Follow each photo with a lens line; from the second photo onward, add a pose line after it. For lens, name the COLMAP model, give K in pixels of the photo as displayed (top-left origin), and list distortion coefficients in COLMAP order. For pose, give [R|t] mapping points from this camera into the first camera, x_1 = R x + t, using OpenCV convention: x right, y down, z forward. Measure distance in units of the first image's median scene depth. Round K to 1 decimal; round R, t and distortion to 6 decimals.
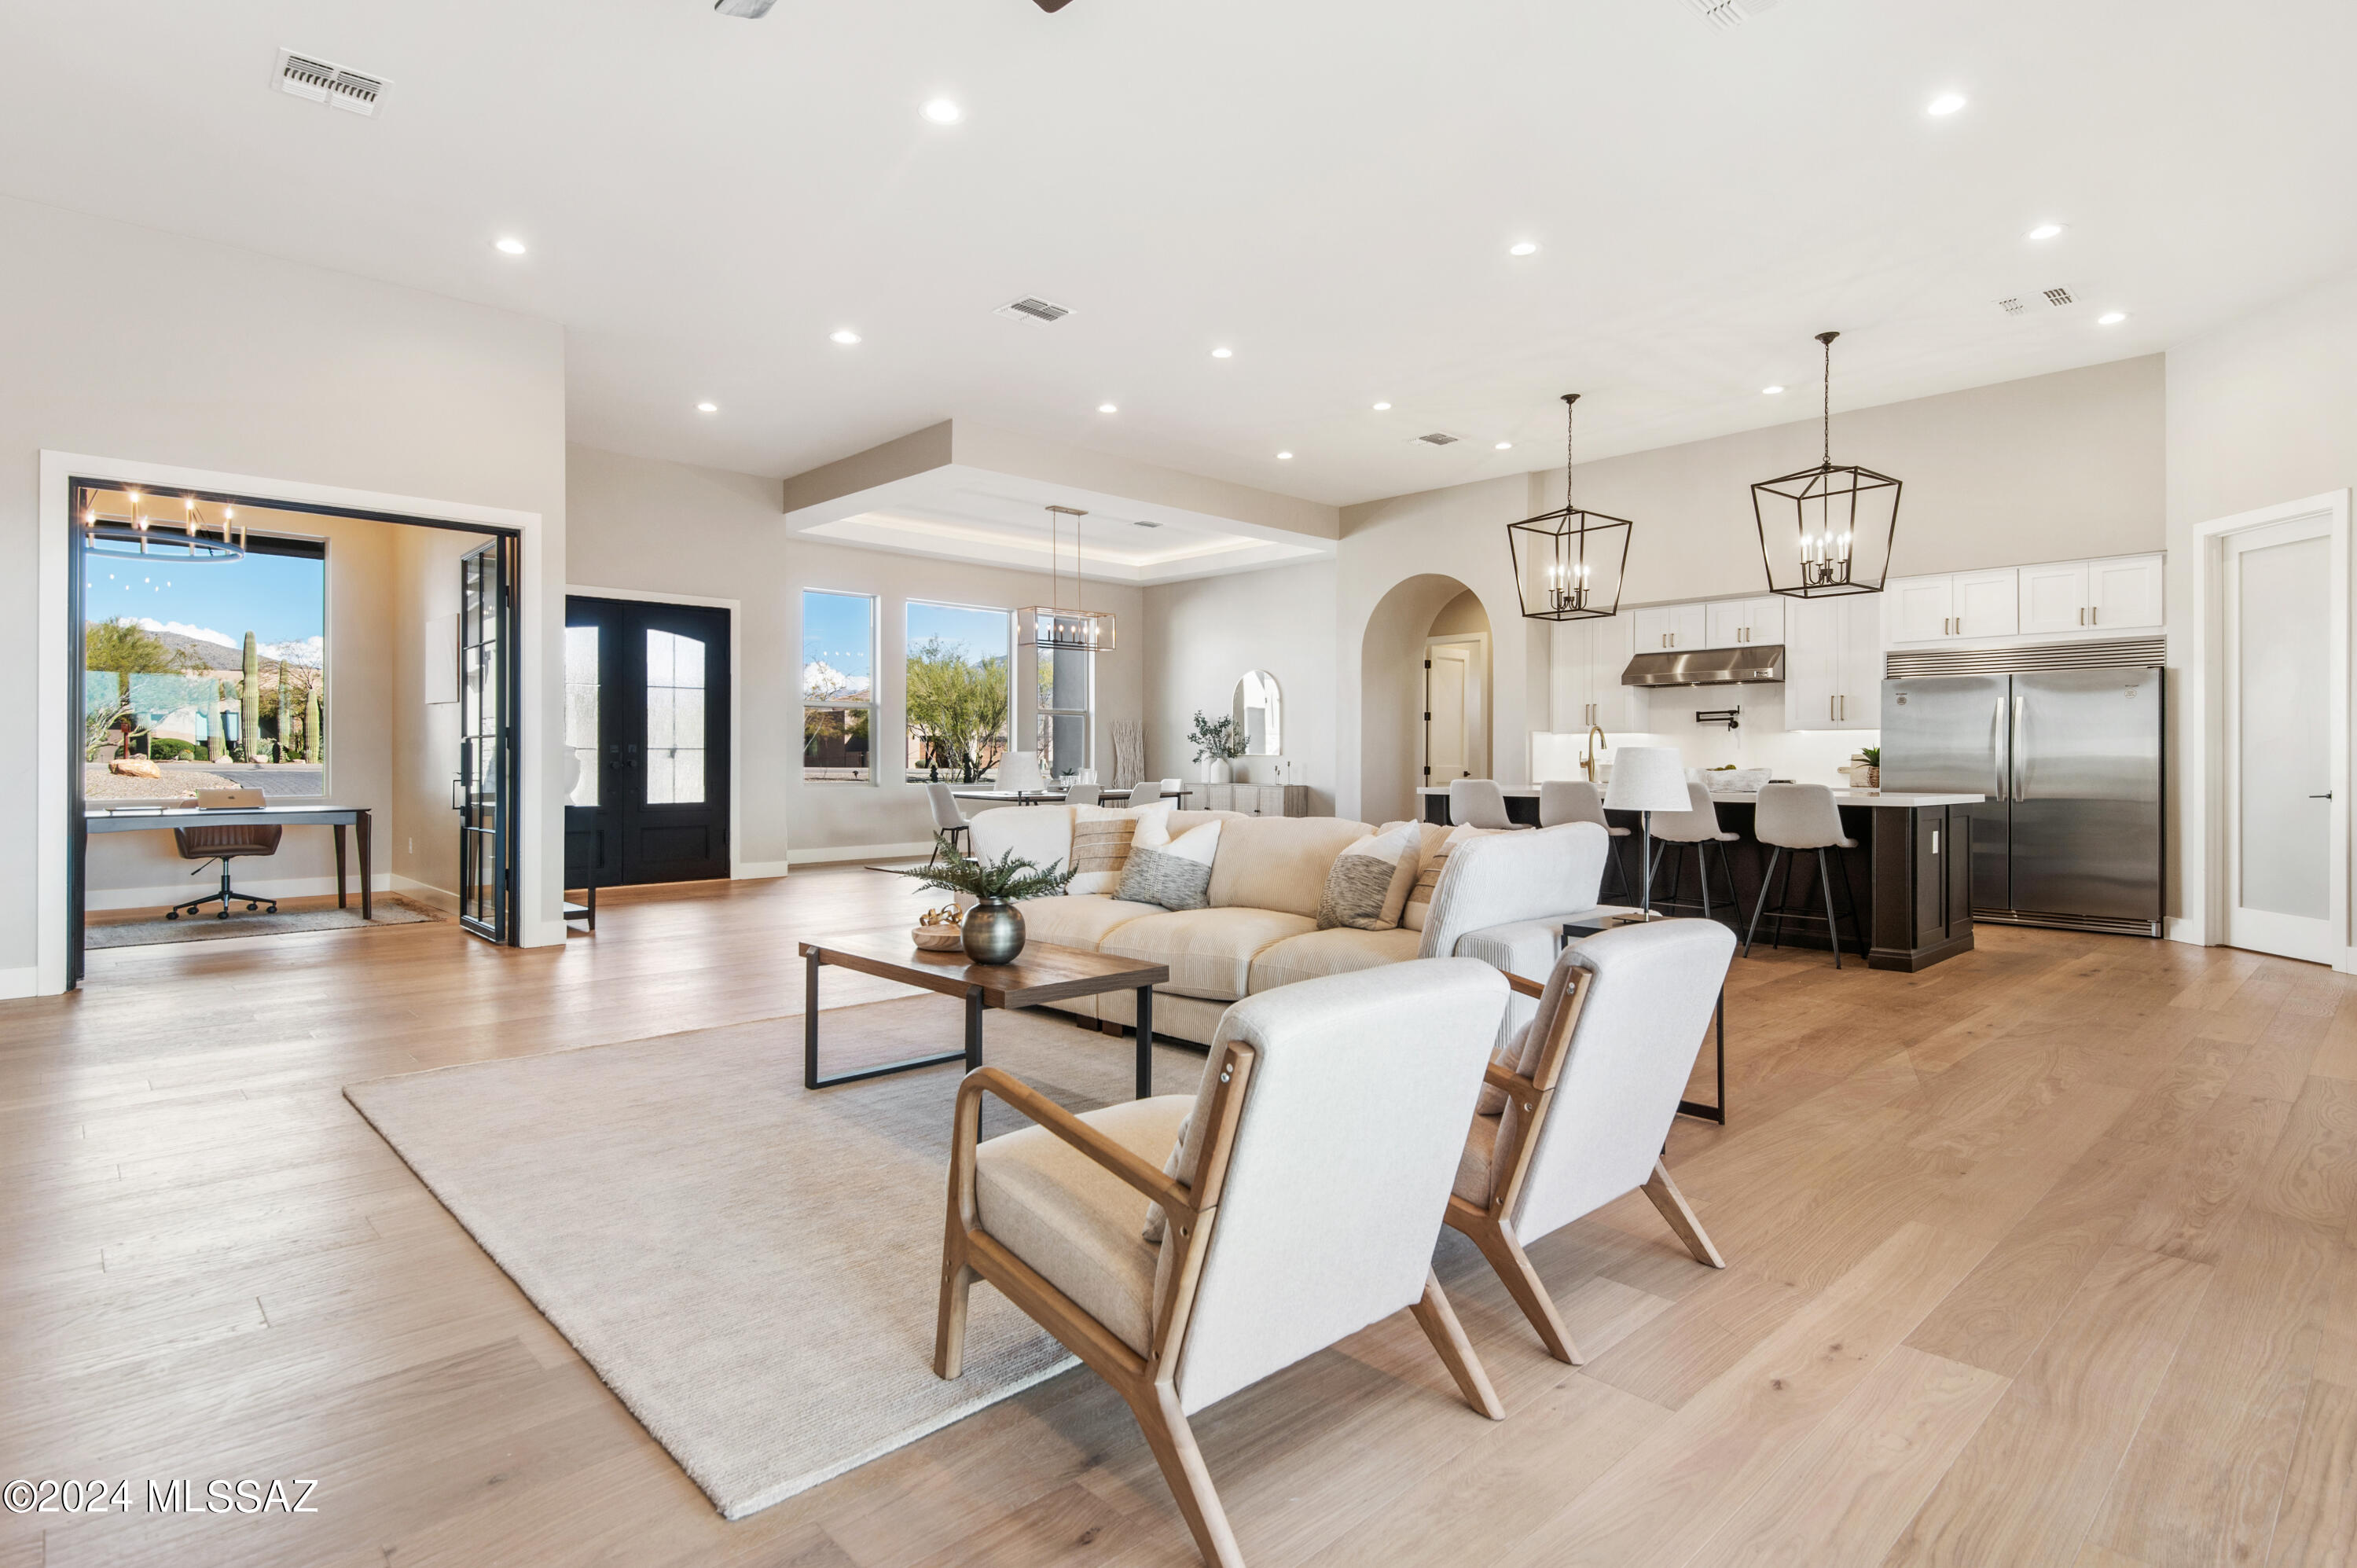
lens RADIAL K [[1210.1, 0, 1177.8], [0, 1210.1, 757.3], [0, 0, 1]] dist [0.034422, 0.000171]
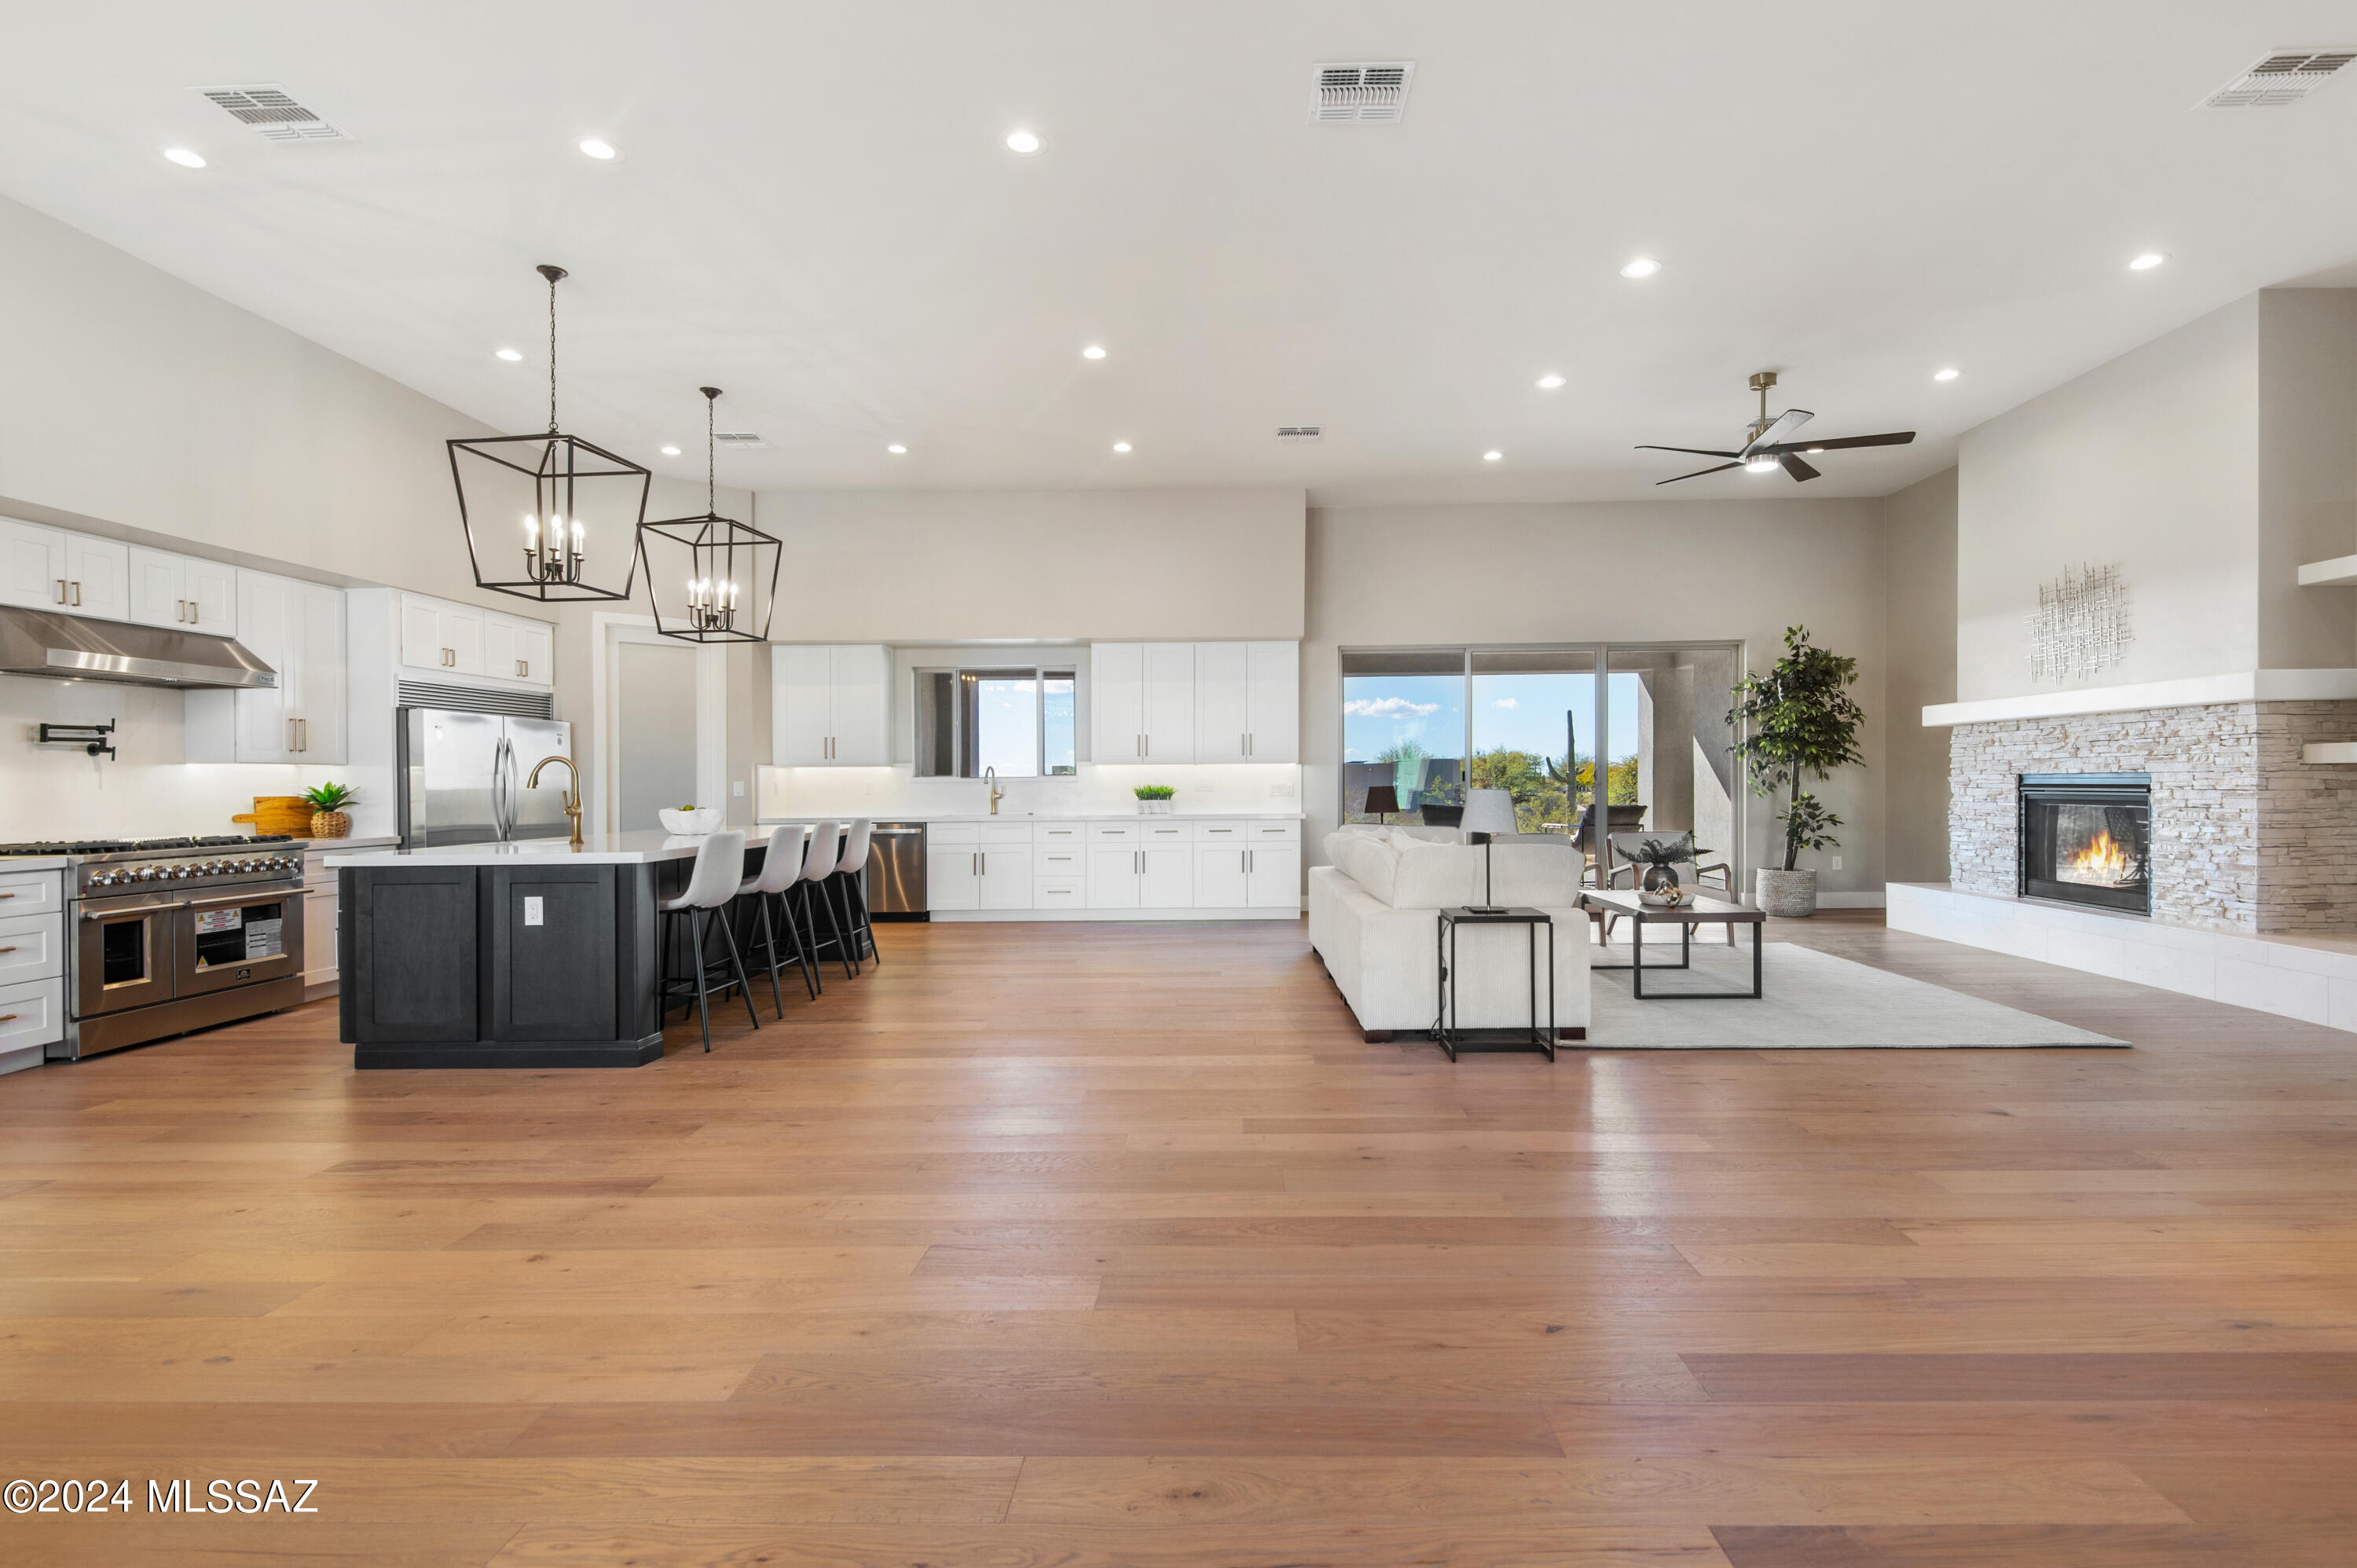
lens RADIAL K [[1120.0, 0, 1203.6], [0, 1120.0, 783.3], [0, 0, 1]] dist [0.022725, -0.014243]
pose [[-0.707931, 0.003363, 0.706273, -0.322489], [0.005463, 0.999985, 0.000715, -0.007816], [-0.706260, 0.004365, -0.707939, 1.031636]]
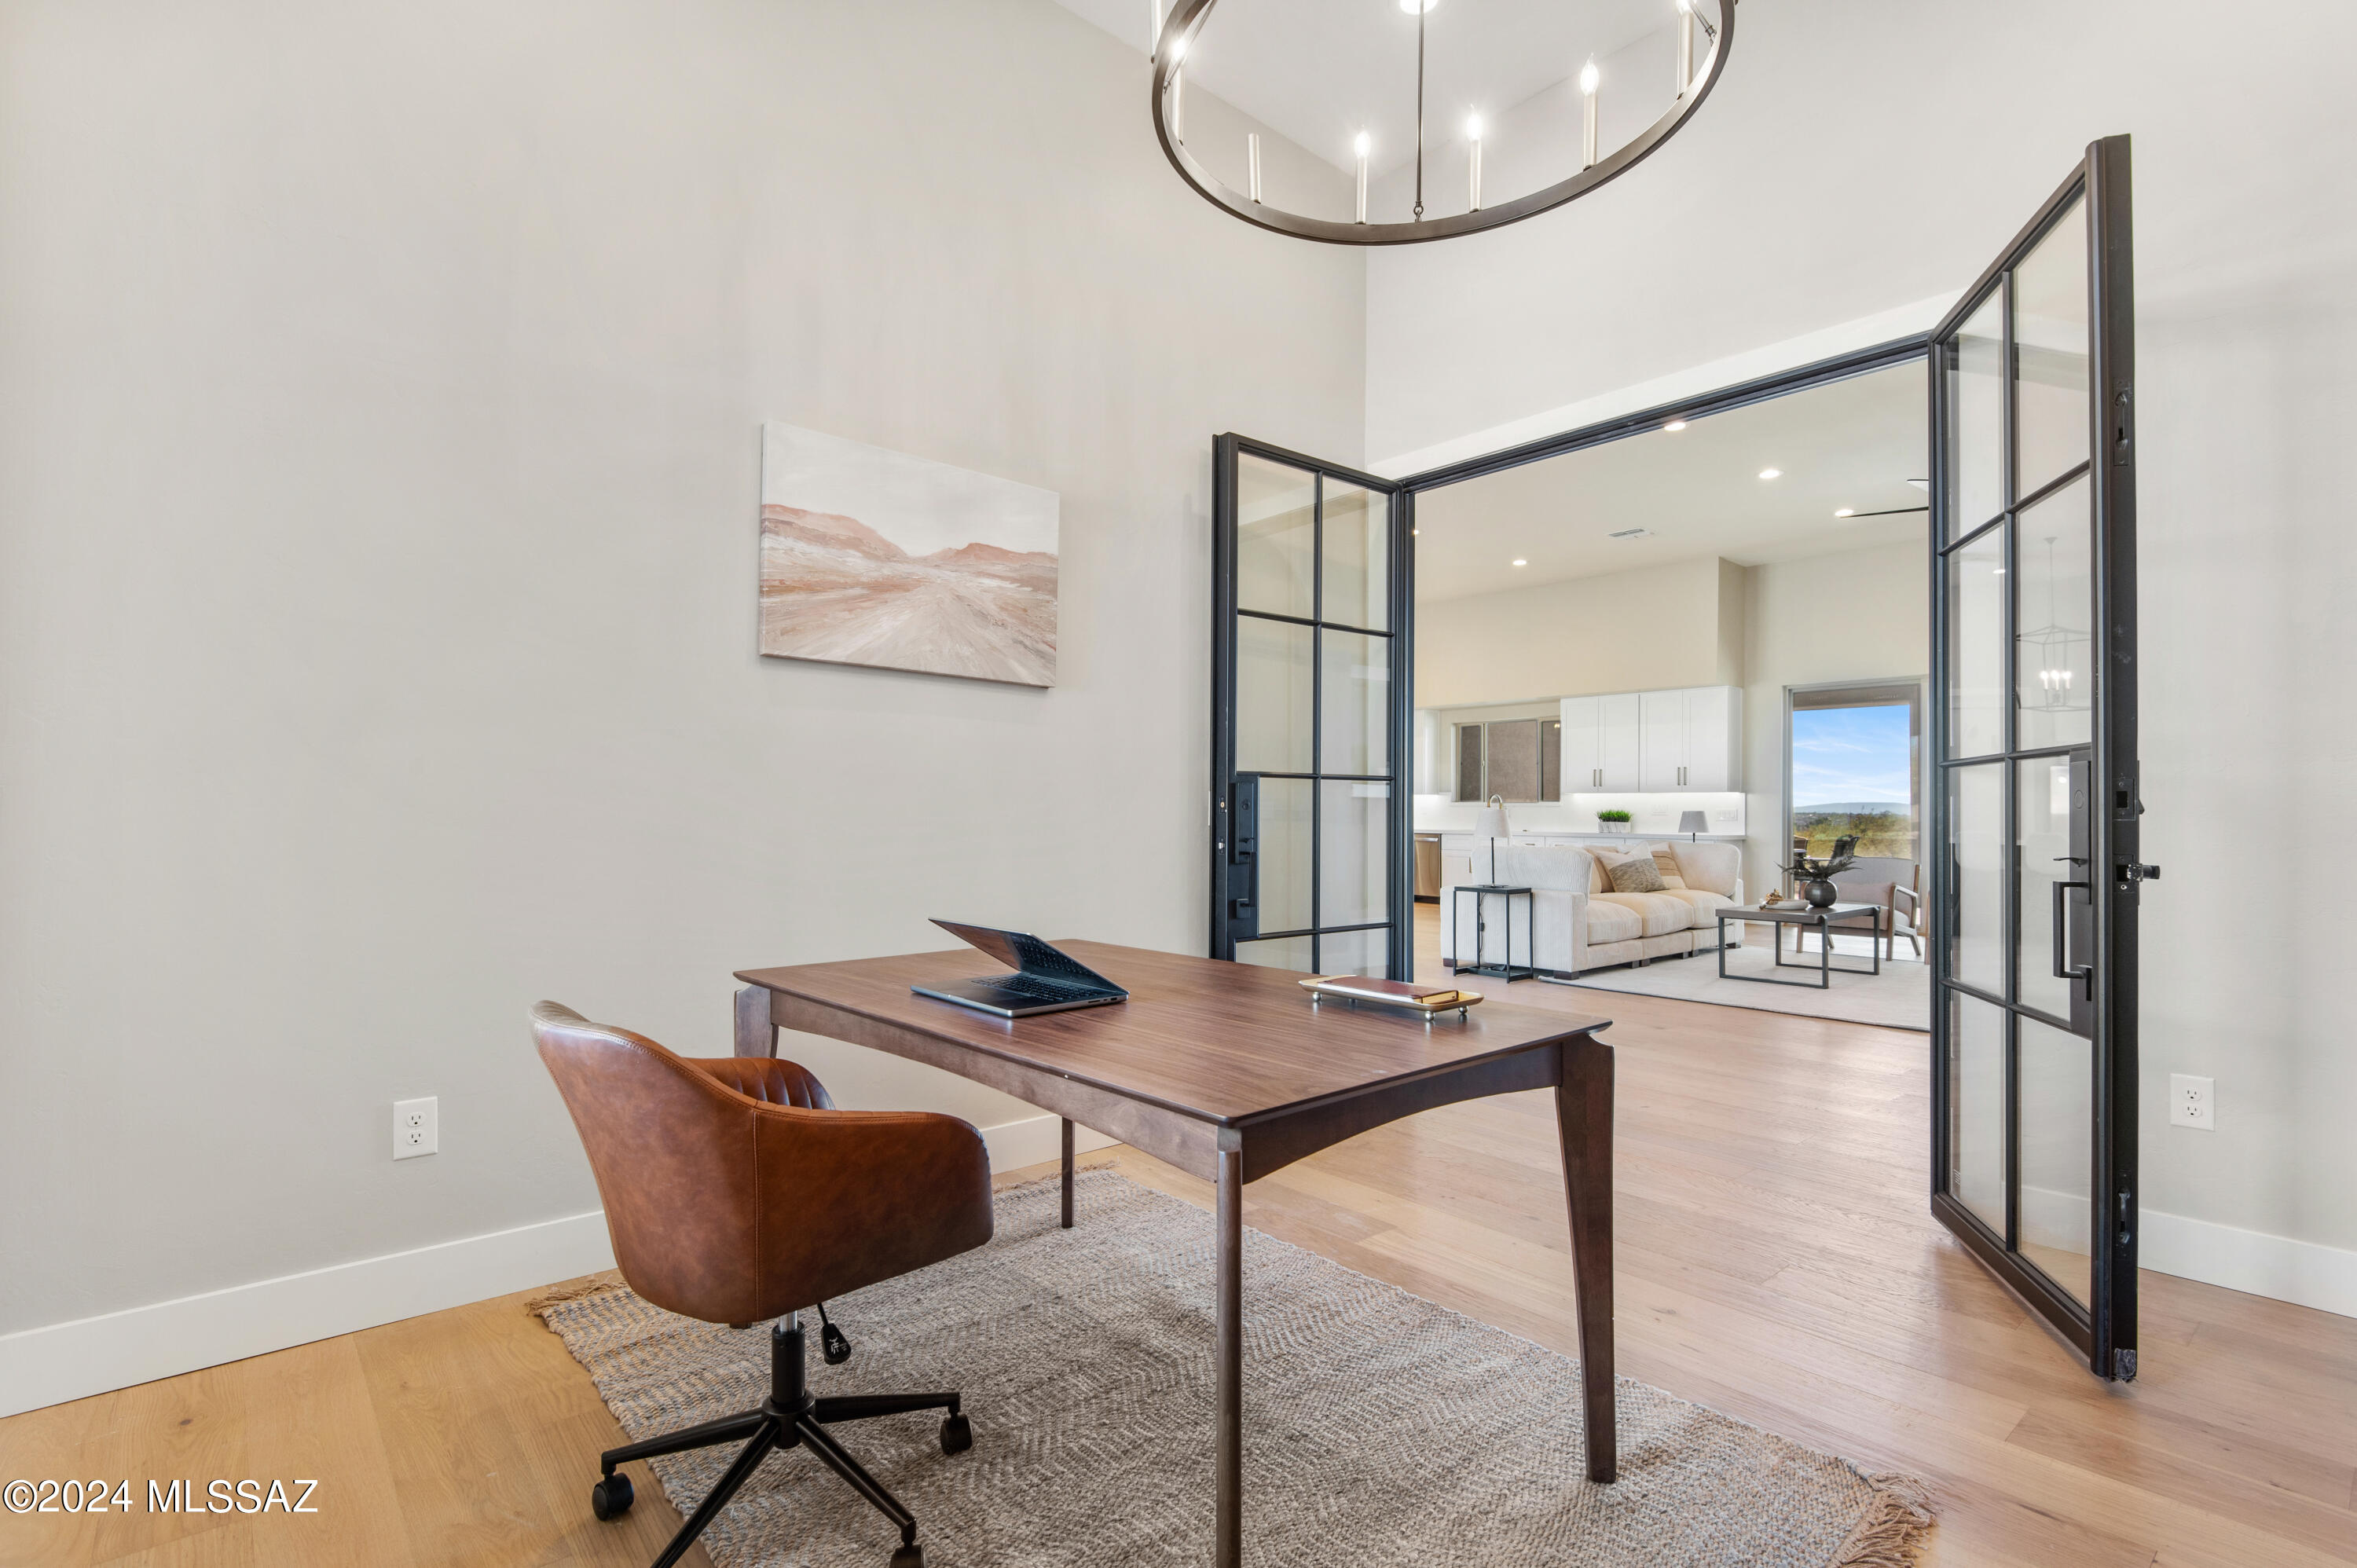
lens RADIAL K [[1120.0, 0, 1203.6], [0, 1120.0, 783.3], [0, 0, 1]] dist [0.022725, -0.014243]
pose [[0.045846, 0.024977, 0.998636, -0.848294], [-0.006581, 0.999673, -0.024700, -0.000919], [-0.998927, -0.005440, 0.045995, 0.752151]]
